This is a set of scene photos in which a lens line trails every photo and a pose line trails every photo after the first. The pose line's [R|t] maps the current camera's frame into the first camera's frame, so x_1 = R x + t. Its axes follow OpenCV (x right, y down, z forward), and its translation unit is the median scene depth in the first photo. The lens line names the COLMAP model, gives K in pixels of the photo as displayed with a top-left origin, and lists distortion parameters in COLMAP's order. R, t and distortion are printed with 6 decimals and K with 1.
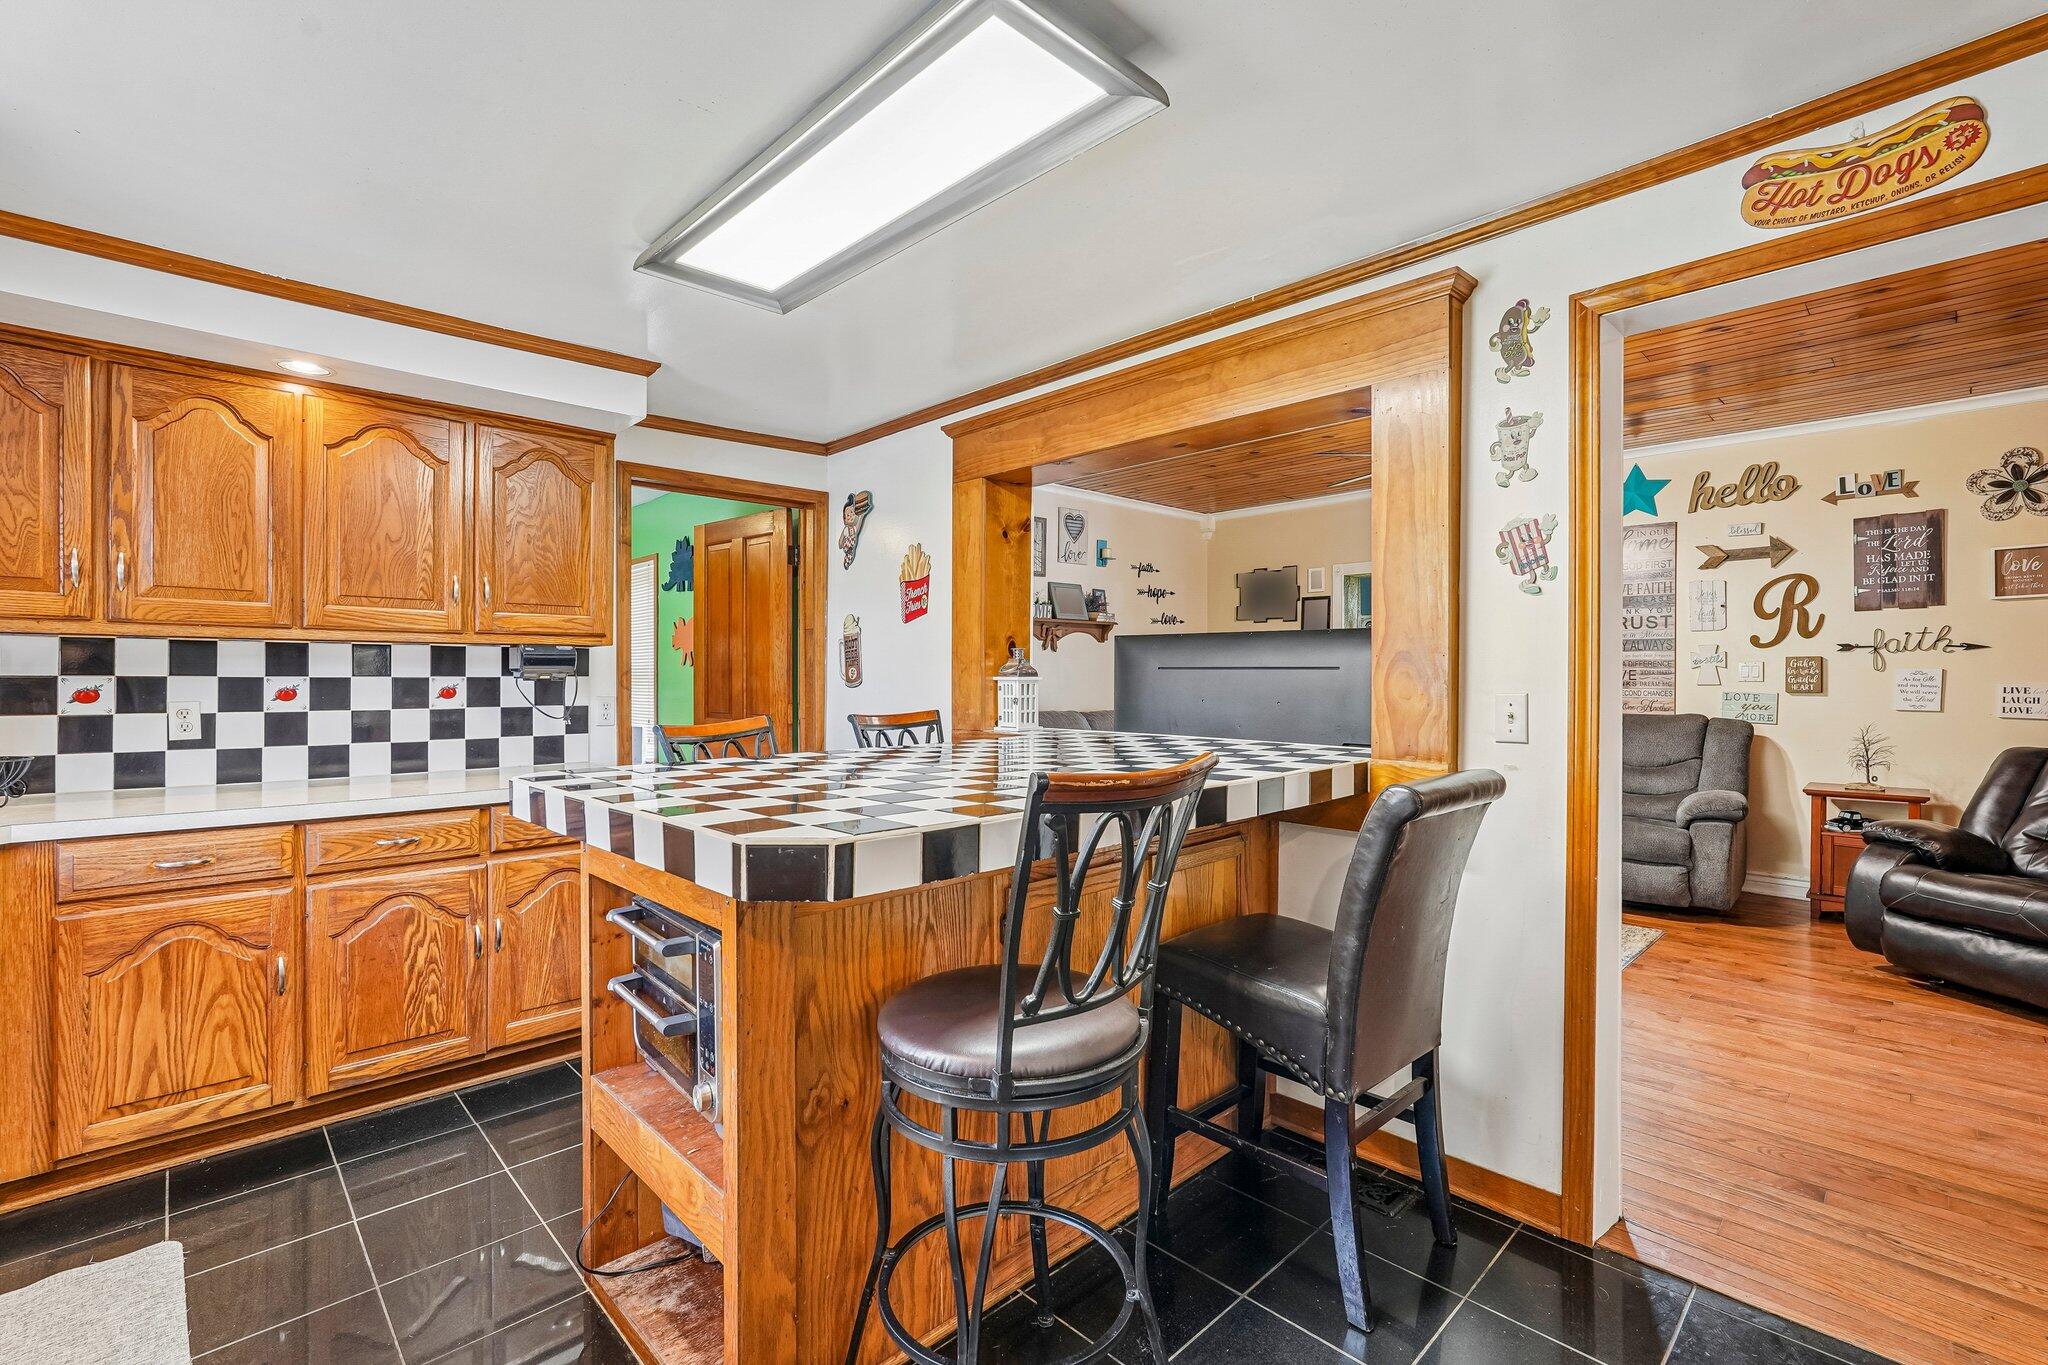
lens RADIAL K [[898.1, 0, 1017.5], [0, 898.1, 680.0], [0, 0, 1]] dist [-0.002703, 0.002691]
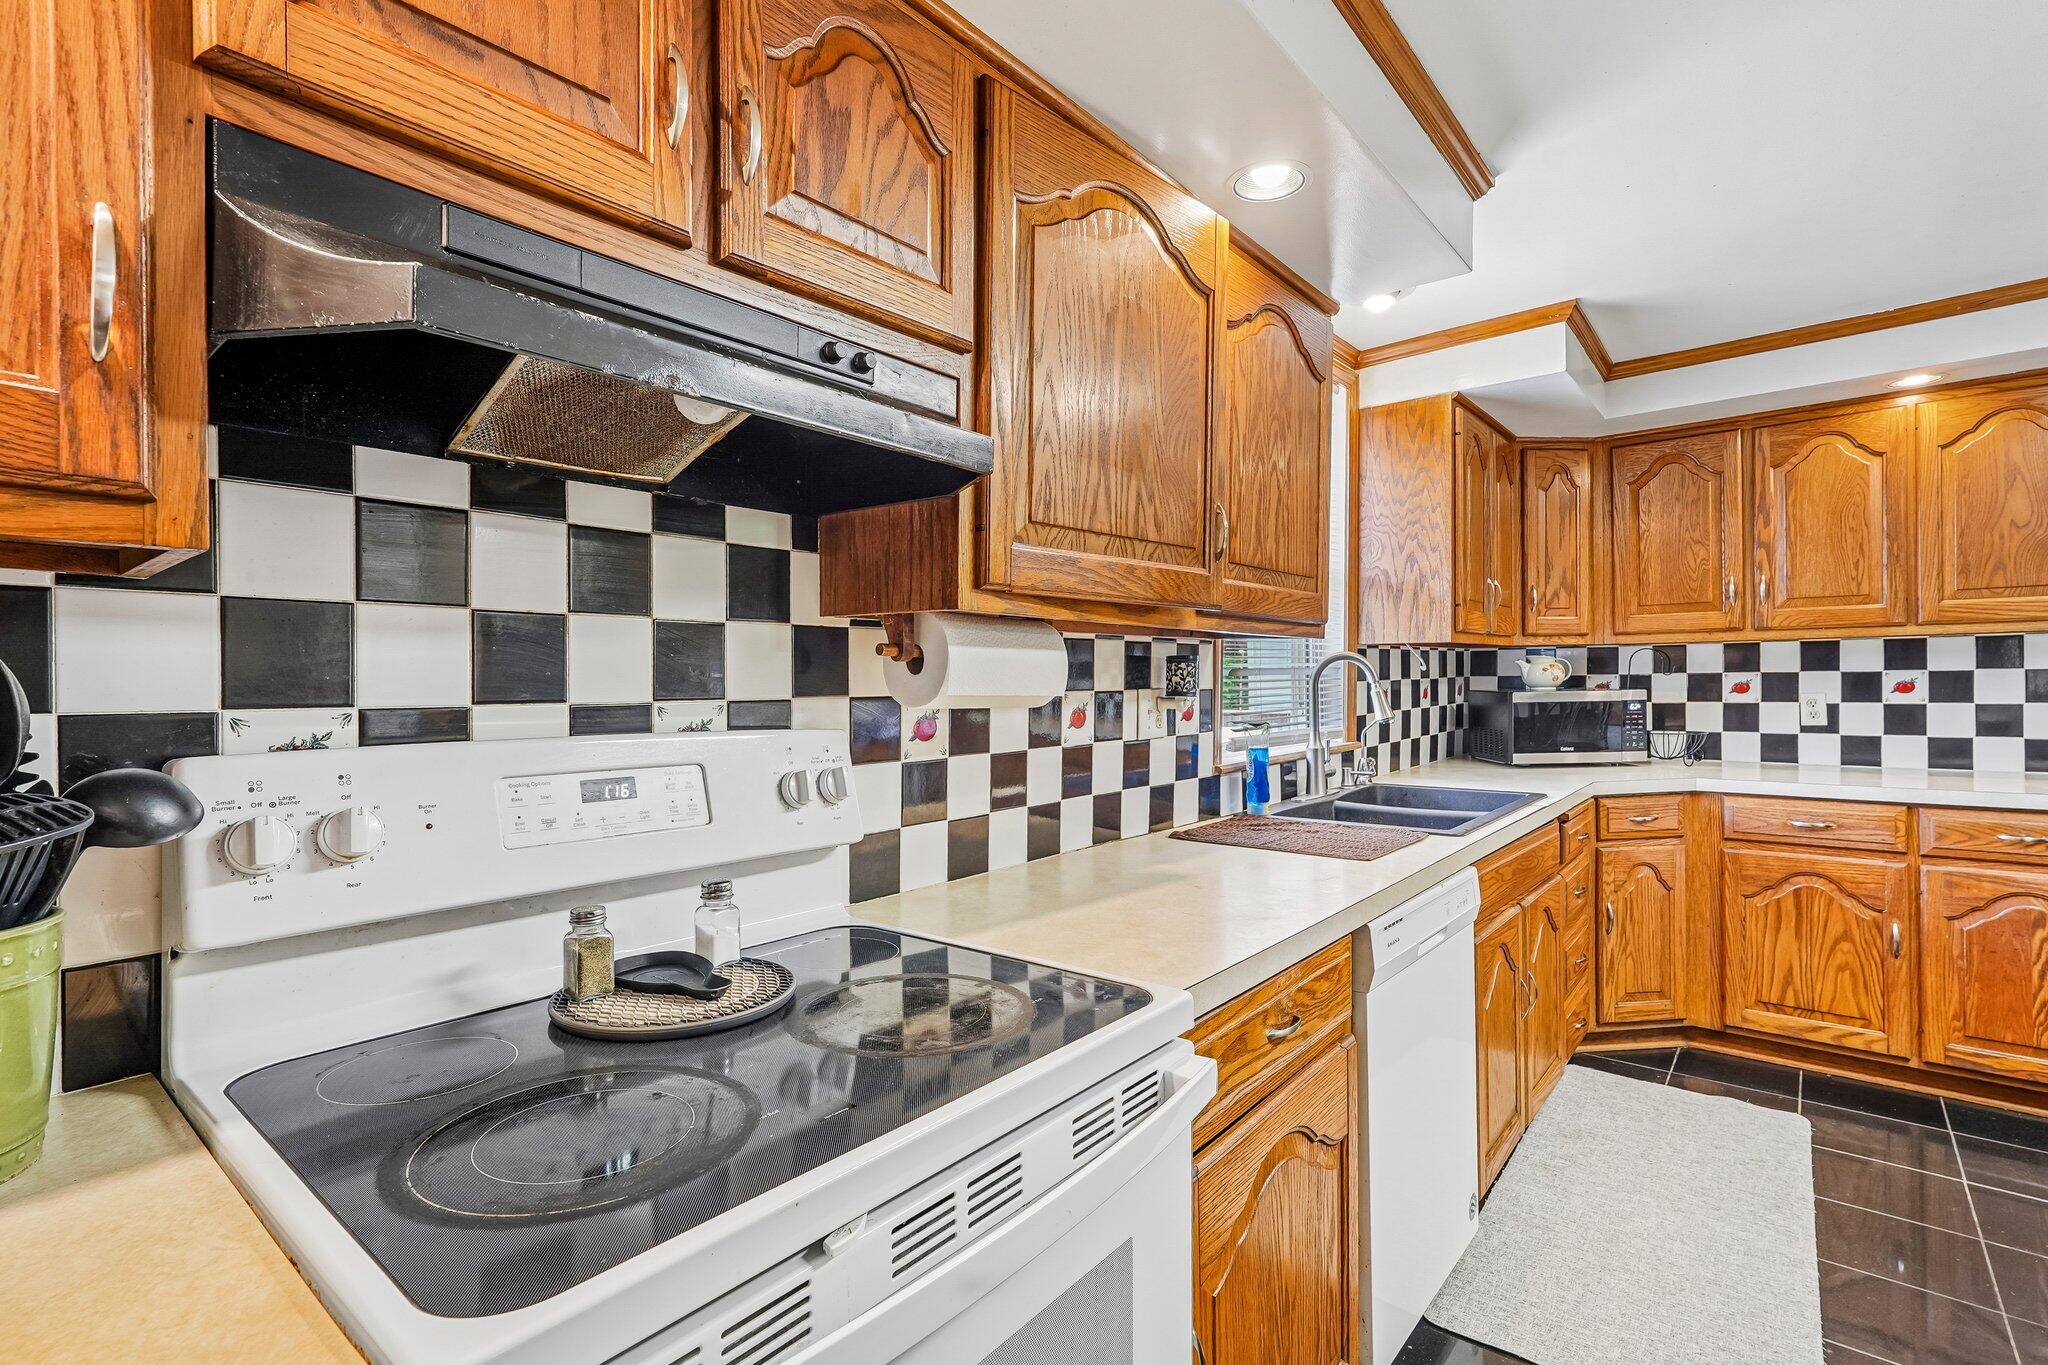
lens RADIAL K [[936.6, 0, 1009.9], [0, 936.6, 685.4], [0, 0, 1]] dist [-0.014454, 0.004840]
pose [[0.098226, 0.000433, -0.995164, 0.206905], [0.012526, 0.999920, 0.001672, -0.001280], [0.995085, -0.012630, 0.098213, -0.192735]]
